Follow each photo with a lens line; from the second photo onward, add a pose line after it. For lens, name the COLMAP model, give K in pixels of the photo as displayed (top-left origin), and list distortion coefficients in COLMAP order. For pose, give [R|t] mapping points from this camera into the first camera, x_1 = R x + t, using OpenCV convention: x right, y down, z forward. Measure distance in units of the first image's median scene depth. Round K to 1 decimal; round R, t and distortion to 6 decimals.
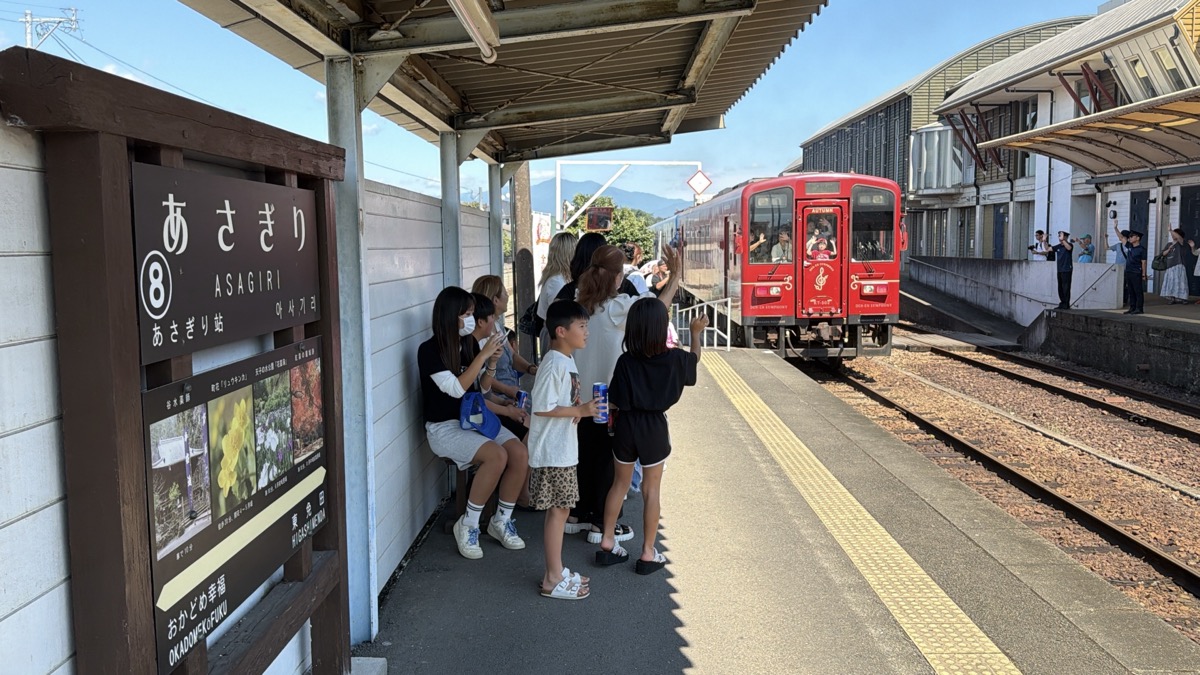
lens RADIAL K [[1062.9, 0, 613.7], [0, 1062.9, 331.2], [0, 0, 1]] dist [0.070271, -0.115152]
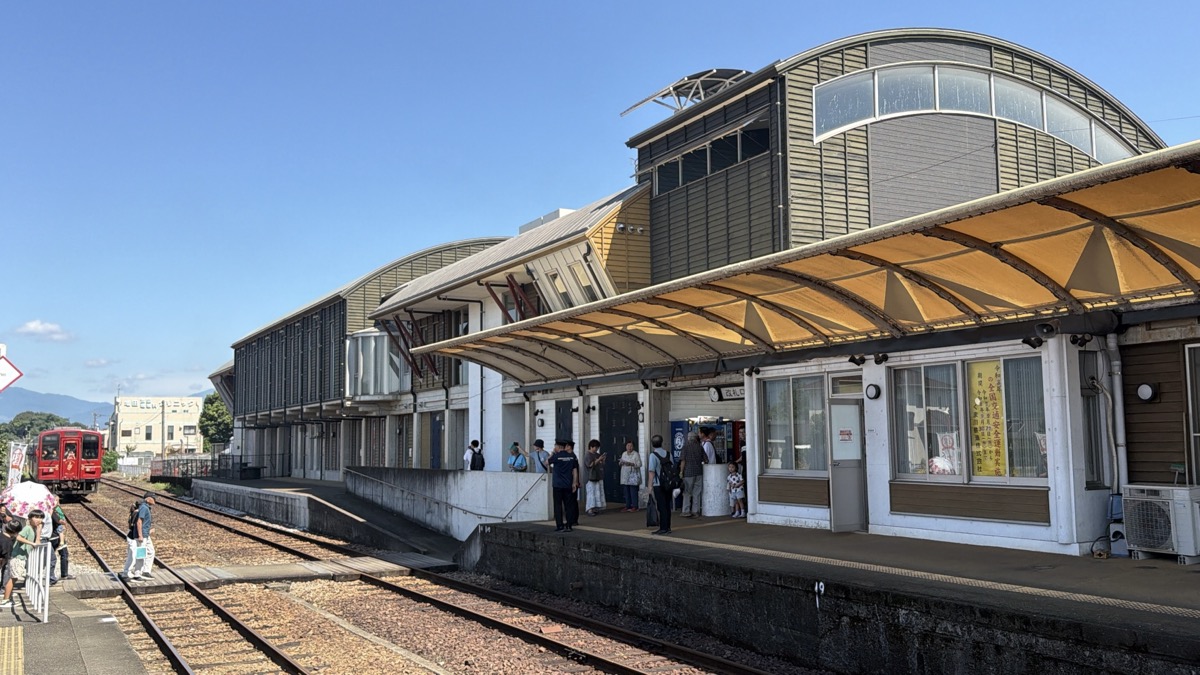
lens RADIAL K [[1062.9, 0, 613.7], [0, 1062.9, 331.2], [0, 0, 1]] dist [0.070271, -0.115152]
pose [[0.876363, 0.041139, 0.479891, 0.039822], [0.051548, 0.982612, -0.178372, -0.010925], [-0.478884, 0.181056, 0.859004, 0.088107]]
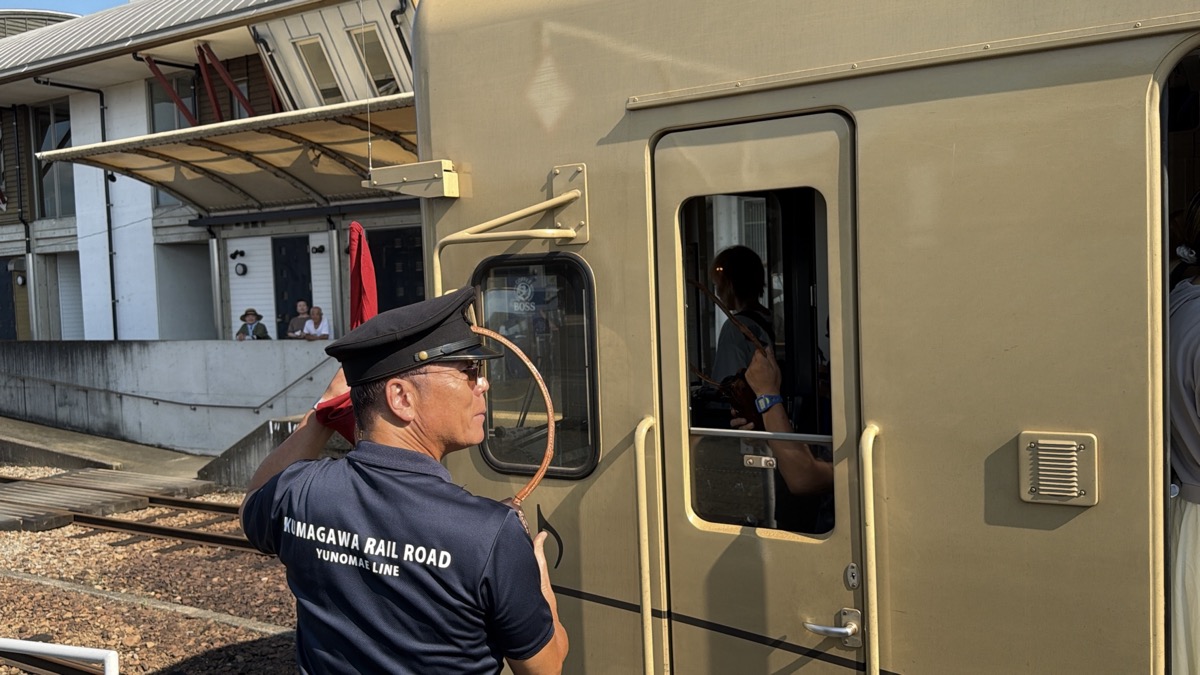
lens RADIAL K [[1062.9, 0, 613.7], [0, 1062.9, 331.2], [0, 0, 1]] dist [0.070271, -0.115152]
pose [[0.543611, -0.042091, 0.838282, 0.005571], [0.096831, 0.995218, -0.012823, -0.034961], [-0.833733, 0.088143, 0.545087, 0.408083]]
